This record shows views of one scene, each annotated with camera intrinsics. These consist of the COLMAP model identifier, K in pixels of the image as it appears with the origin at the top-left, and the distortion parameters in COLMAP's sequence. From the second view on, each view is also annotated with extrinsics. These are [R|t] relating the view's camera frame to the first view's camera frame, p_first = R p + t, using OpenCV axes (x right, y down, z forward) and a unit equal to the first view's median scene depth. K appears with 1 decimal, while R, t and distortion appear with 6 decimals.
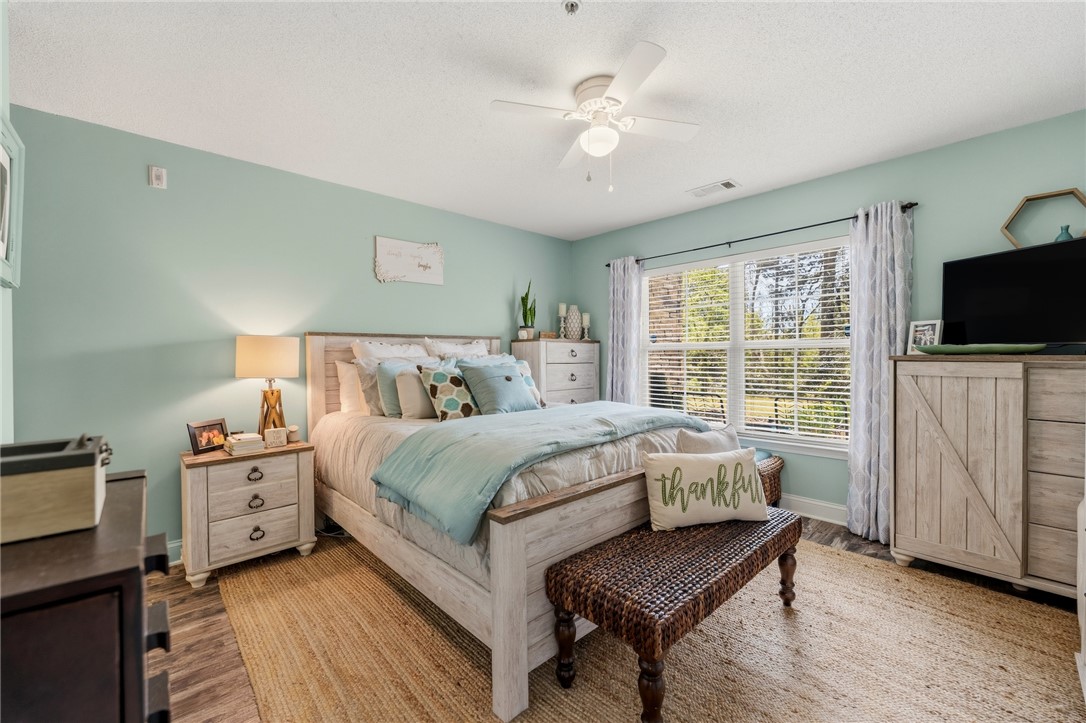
lens RADIAL K [[443.4, 0, 545.2], [0, 443.4, 355.7], [0, 0, 1]] dist [-0.000265, 0.000009]
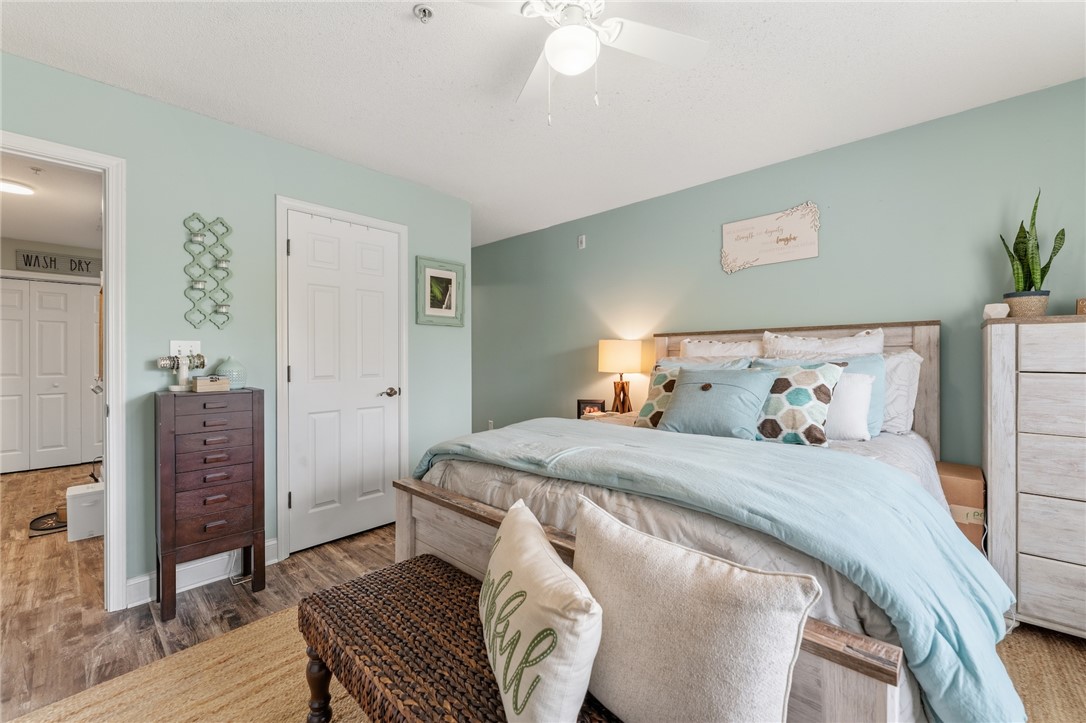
lens RADIAL K [[443.4, 0, 545.2], [0, 443.4, 355.7], [0, 0, 1]] dist [-0.000265, 0.000009]
pose [[0.059822, 0.003409, -0.998203, 0.629328], [0.002248, 0.999991, 0.003550, -0.002685], [0.998207, -0.002456, 0.059814, 0.701978]]
